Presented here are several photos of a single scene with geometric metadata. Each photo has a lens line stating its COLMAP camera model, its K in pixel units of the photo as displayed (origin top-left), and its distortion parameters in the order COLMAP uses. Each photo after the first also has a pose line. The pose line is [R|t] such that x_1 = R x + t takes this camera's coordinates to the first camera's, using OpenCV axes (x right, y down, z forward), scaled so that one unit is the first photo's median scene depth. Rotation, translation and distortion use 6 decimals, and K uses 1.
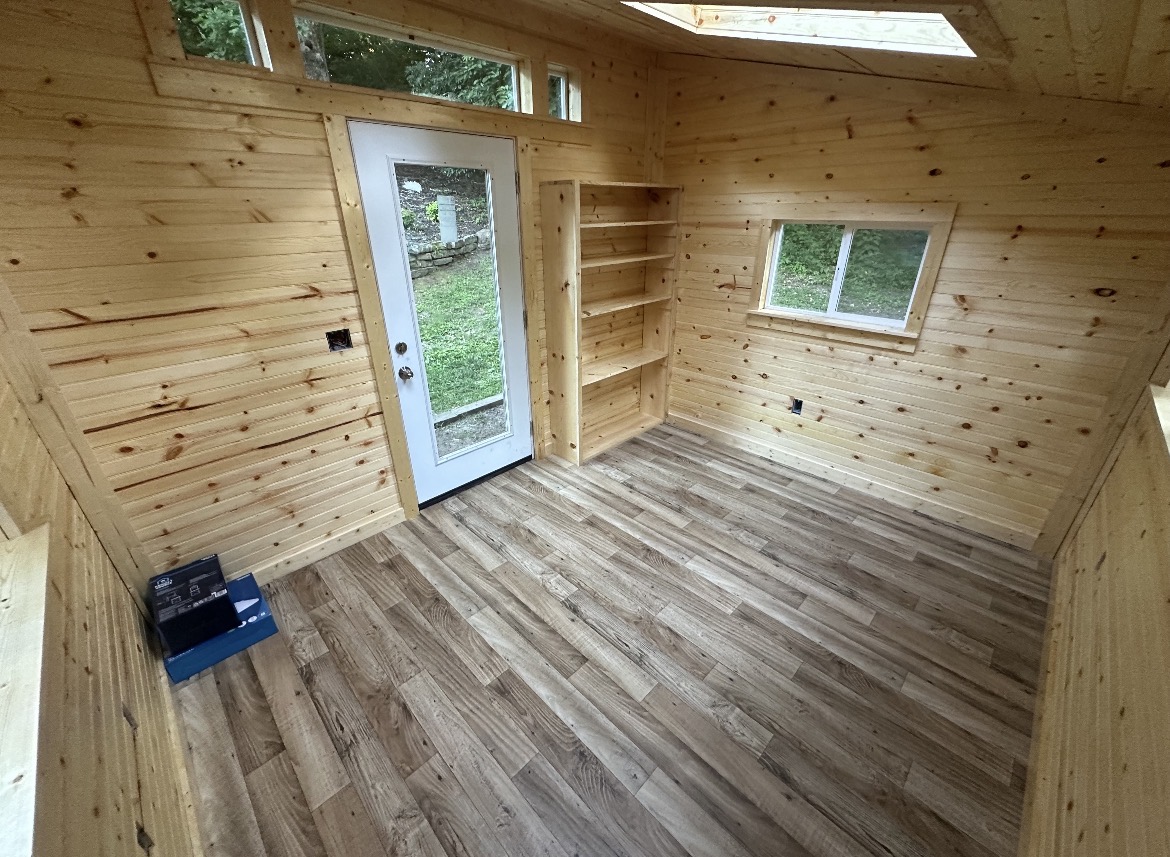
lens RADIAL K [[466.2, 0, 585.9], [0, 466.2, 428.1], [0, 0, 1]] dist [0.001361, 0.000204]
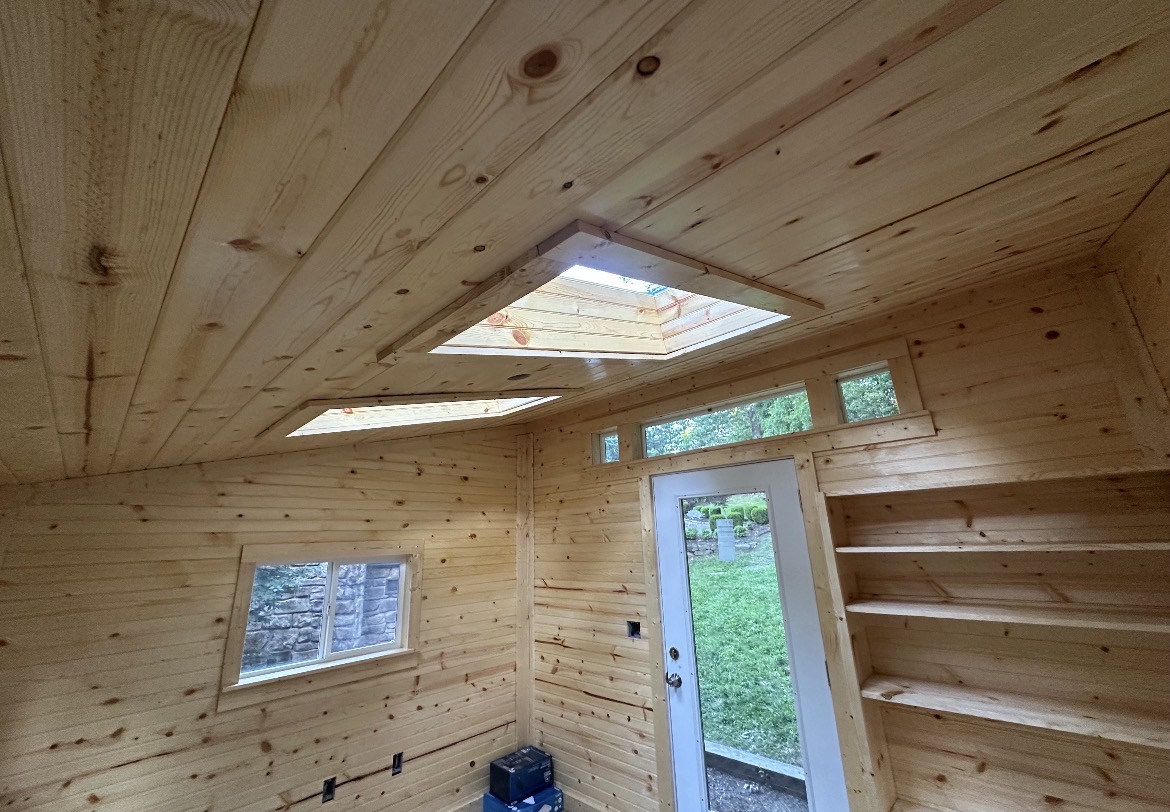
lens RADIAL K [[469.3, 0, 584.1], [0, 469.3, 405.2], [0, 0, 1]] dist [-0.000752, -0.000140]
pose [[0.011240, -0.263334, -0.964639, 0.913114], [-0.393385, 0.885745, -0.246381, -0.378510], [0.919305, 0.382244, -0.093636, 0.792024]]
